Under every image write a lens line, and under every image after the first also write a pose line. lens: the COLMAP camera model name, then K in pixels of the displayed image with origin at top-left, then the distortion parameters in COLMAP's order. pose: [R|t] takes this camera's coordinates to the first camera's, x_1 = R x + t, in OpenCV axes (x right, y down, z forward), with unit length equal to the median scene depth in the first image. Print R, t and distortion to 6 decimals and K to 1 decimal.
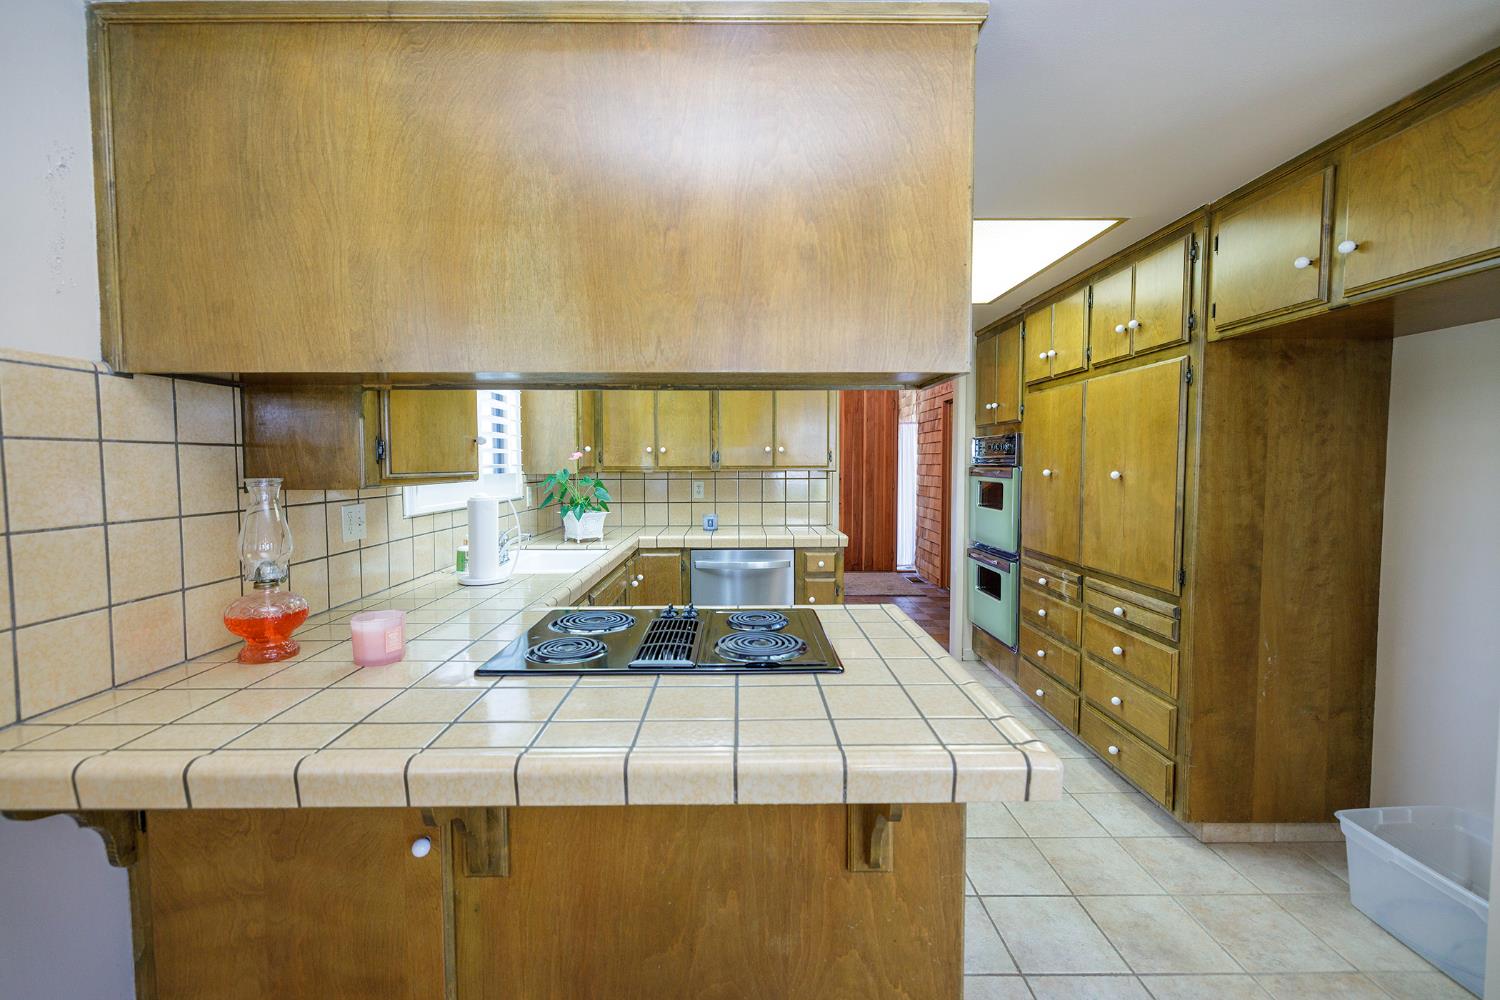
lens RADIAL K [[626.9, 0, 741.5], [0, 626.9, 495.1], [0, 0, 1]] dist [0.000038, 0.000604]
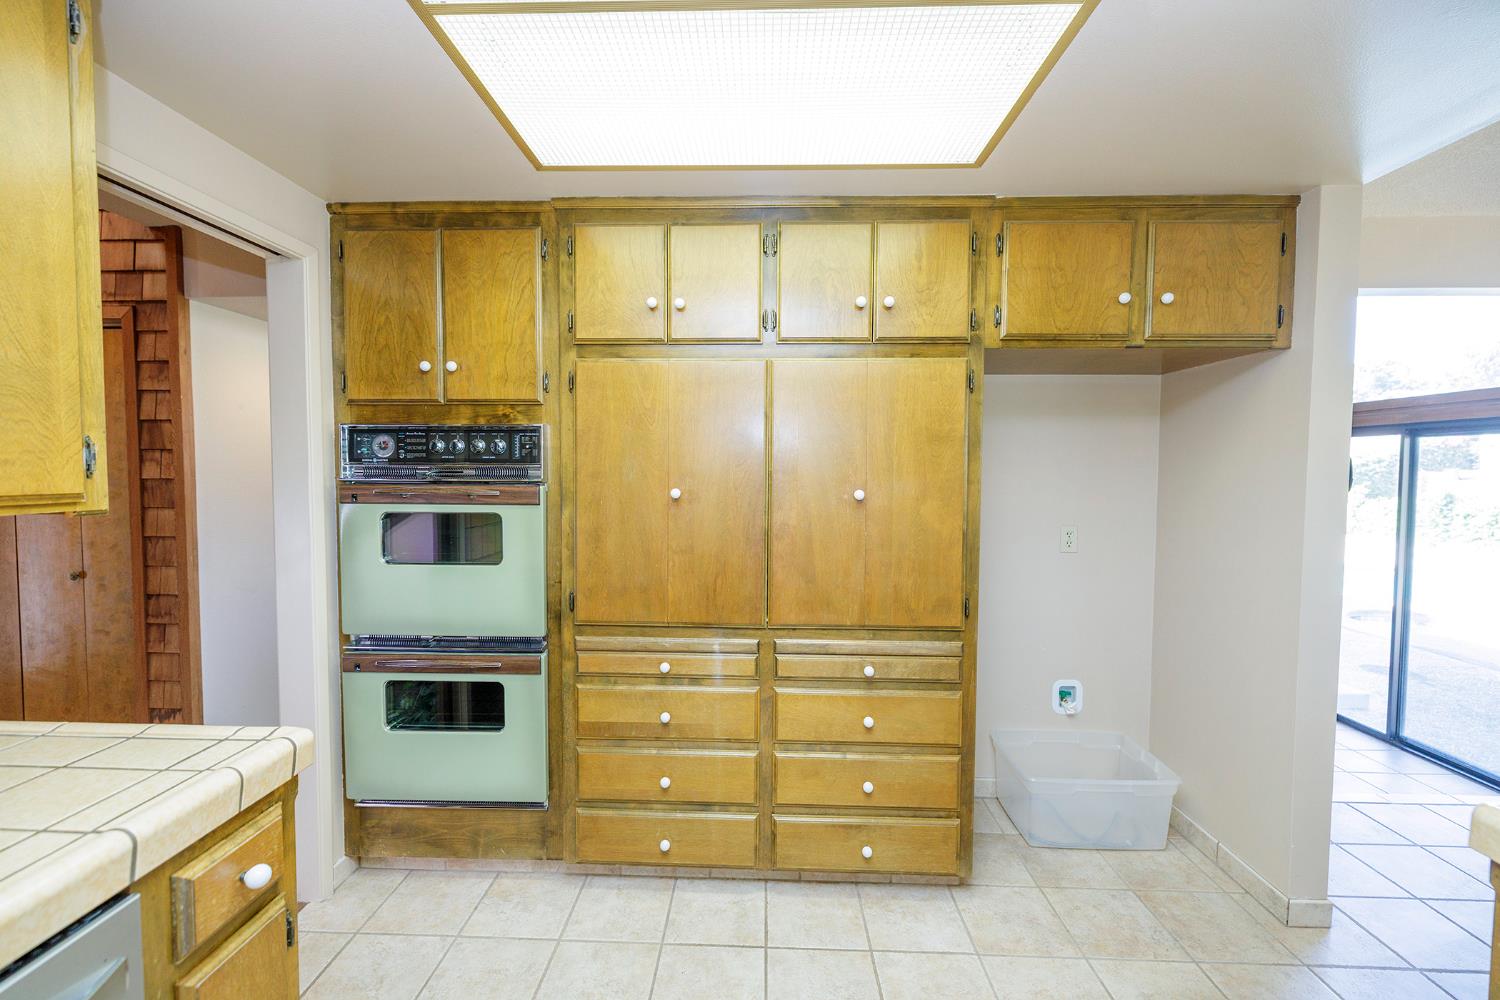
lens RADIAL K [[626.9, 0, 741.5], [0, 626.9, 495.1], [0, 0, 1]] dist [0.000038, 0.000604]
pose [[0.042399, -0.042742, 0.998186, -0.169988], [0.045462, 0.998132, 0.040809, -0.070566], [-0.998066, 0.043649, 0.044263, 1.135411]]
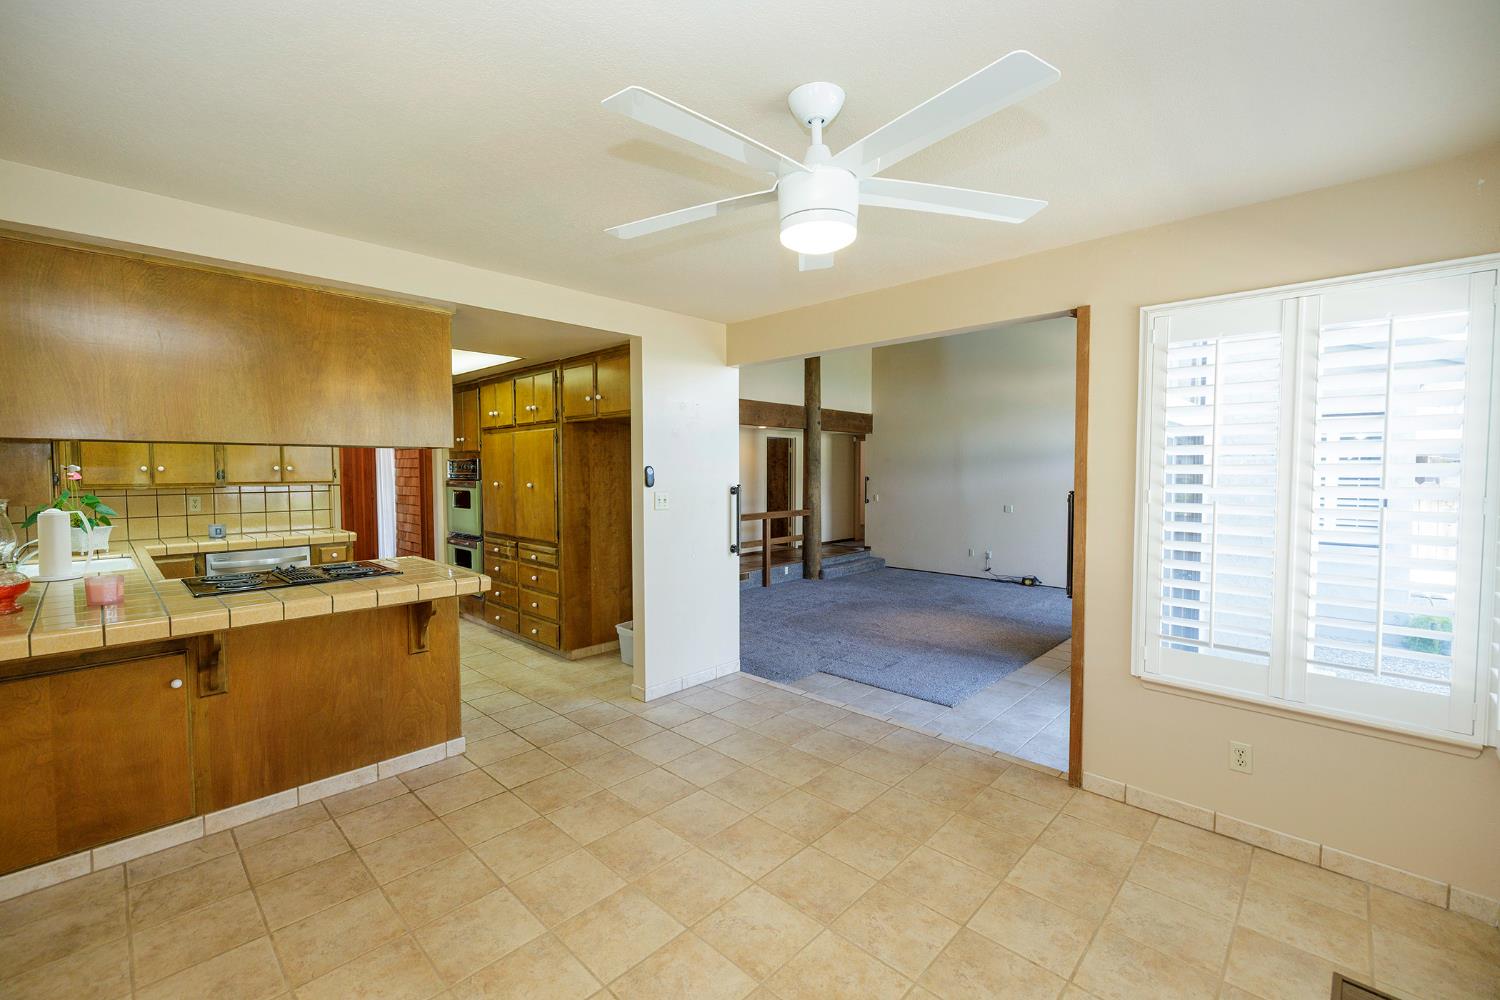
lens RADIAL K [[626.9, 0, 741.5], [0, 626.9, 495.1], [0, 0, 1]] dist [0.000038, 0.000604]
pose [[0.695956, -0.029418, 0.717481, -0.328102], [0.038615, 0.999248, 0.003515, 0.016295], [-0.717045, 0.025260, 0.696569, -0.805671]]
